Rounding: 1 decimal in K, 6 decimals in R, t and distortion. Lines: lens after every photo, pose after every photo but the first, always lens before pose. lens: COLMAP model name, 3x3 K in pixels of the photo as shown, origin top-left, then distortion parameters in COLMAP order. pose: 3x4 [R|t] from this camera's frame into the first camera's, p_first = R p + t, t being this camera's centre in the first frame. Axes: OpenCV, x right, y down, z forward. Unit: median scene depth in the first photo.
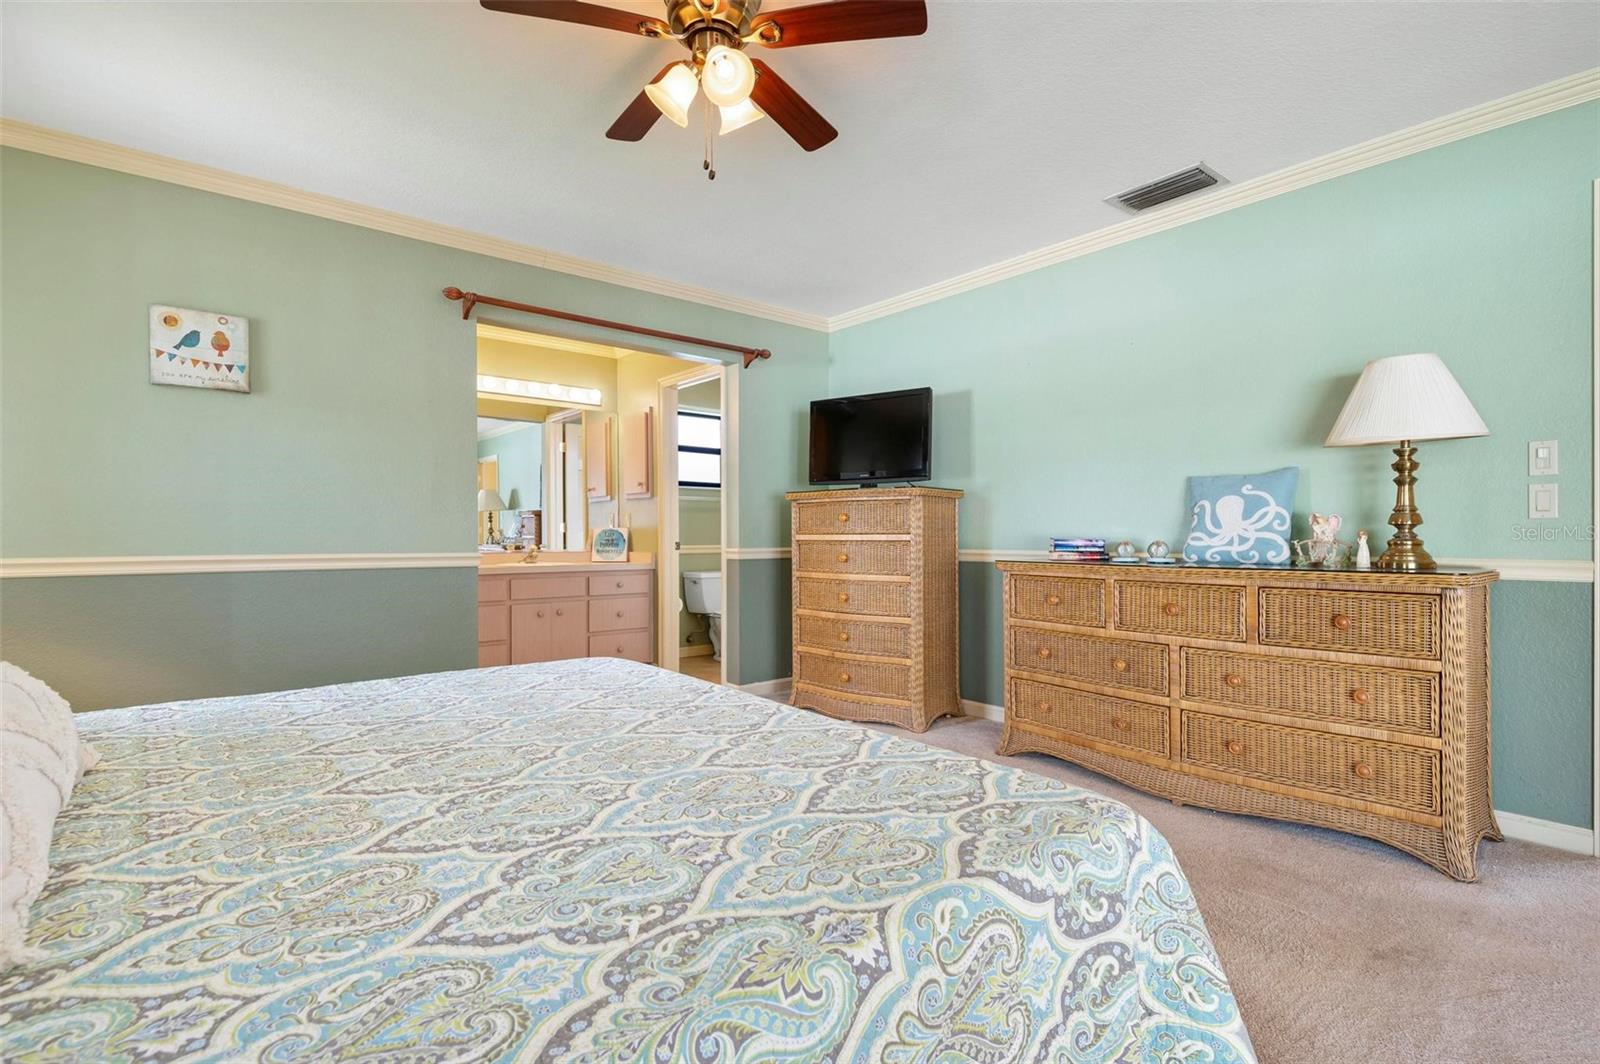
lens RADIAL K [[720.4, 0, 800.0], [0, 720.4, 532.0], [0, 0, 1]] dist [0.002362, 0.000054]
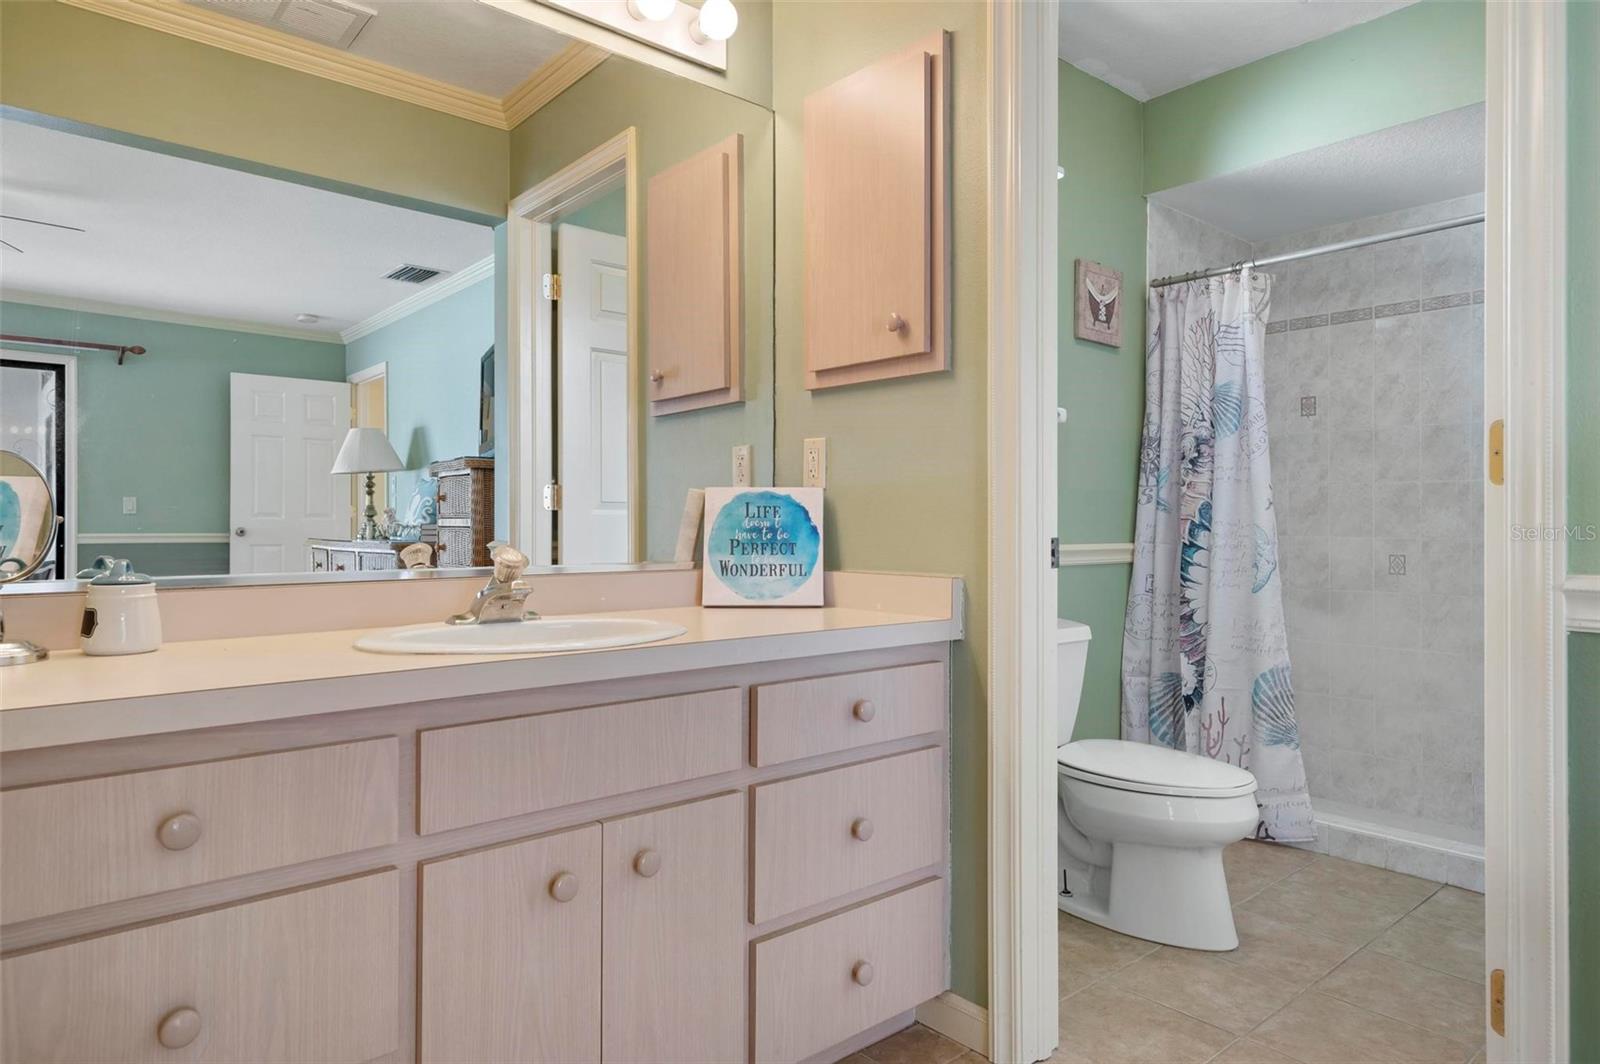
lens RADIAL K [[955.7, 0, 800.0], [0, 955.7, 532.0], [0, 0, 1]] dist [-0.002618, -0.000357]
pose [[0.999938, 0.009058, 0.006428, -0.201203], [-0.009097, 0.999941, 0.006008, 0.007731], [-0.006373, -0.006066, 0.999961, 0.497144]]
